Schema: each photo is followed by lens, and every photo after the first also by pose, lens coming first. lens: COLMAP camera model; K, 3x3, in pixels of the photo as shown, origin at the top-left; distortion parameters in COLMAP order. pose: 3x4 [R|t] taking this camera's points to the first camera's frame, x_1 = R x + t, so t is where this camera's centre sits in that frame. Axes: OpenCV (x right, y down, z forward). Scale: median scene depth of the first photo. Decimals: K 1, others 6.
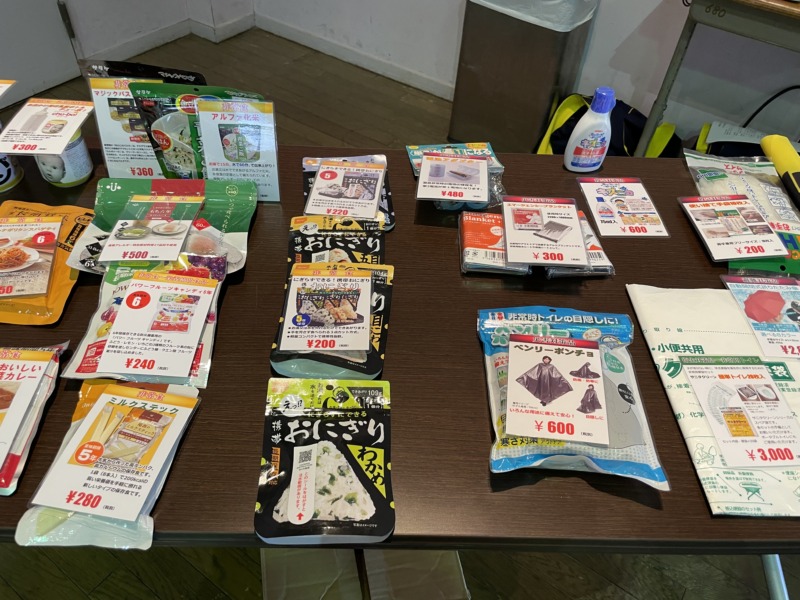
lens RADIAL K [[616.9, 0, 398.6], [0, 616.9, 305.8], [0, 0, 1]] dist [0.079477, -0.115548]
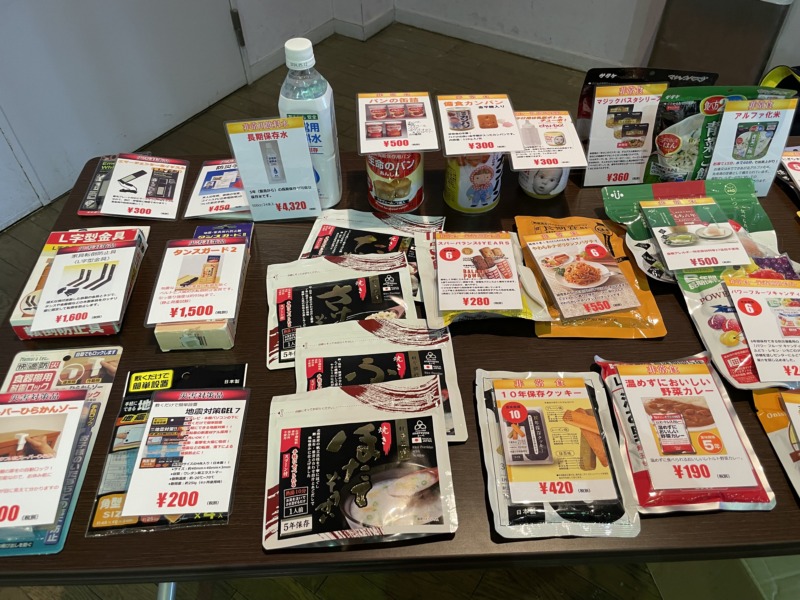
lens RADIAL K [[616.9, 0, 400.2], [0, 616.9, 303.9], [0, 0, 1]] dist [0.079477, -0.115548]
pose [[0.997622, -0.062853, -0.028294, -0.788828], [0.063404, 0.997807, 0.019008, -0.057223], [0.027037, -0.020757, 0.999419, -0.009598]]
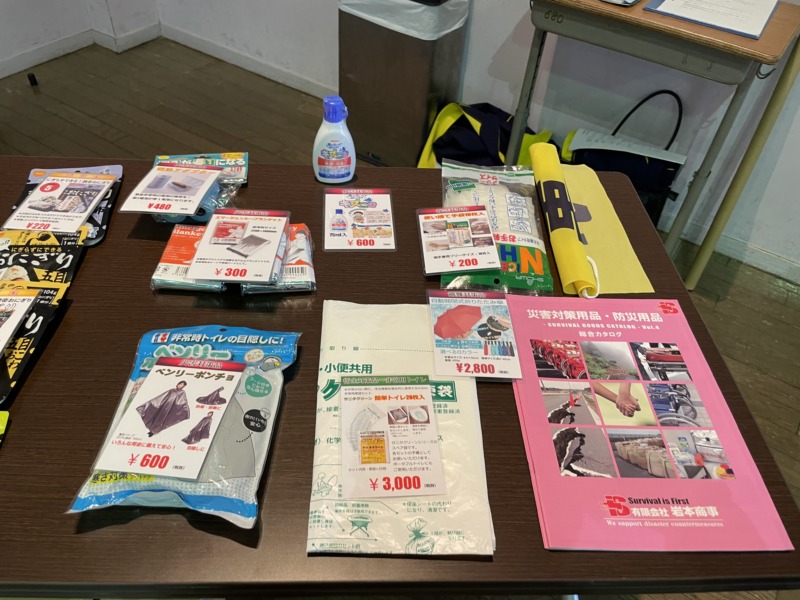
lens RADIAL K [[616.9, 0, 394.0], [0, 616.9, 296.6], [0, 0, 1]] dist [0.079477, -0.115548]
pose [[0.999756, -0.012641, 0.018088, 0.415946], [0.013097, 0.999594, -0.025290, -0.013629], [-0.017761, 0.025521, 0.999517, 0.042997]]
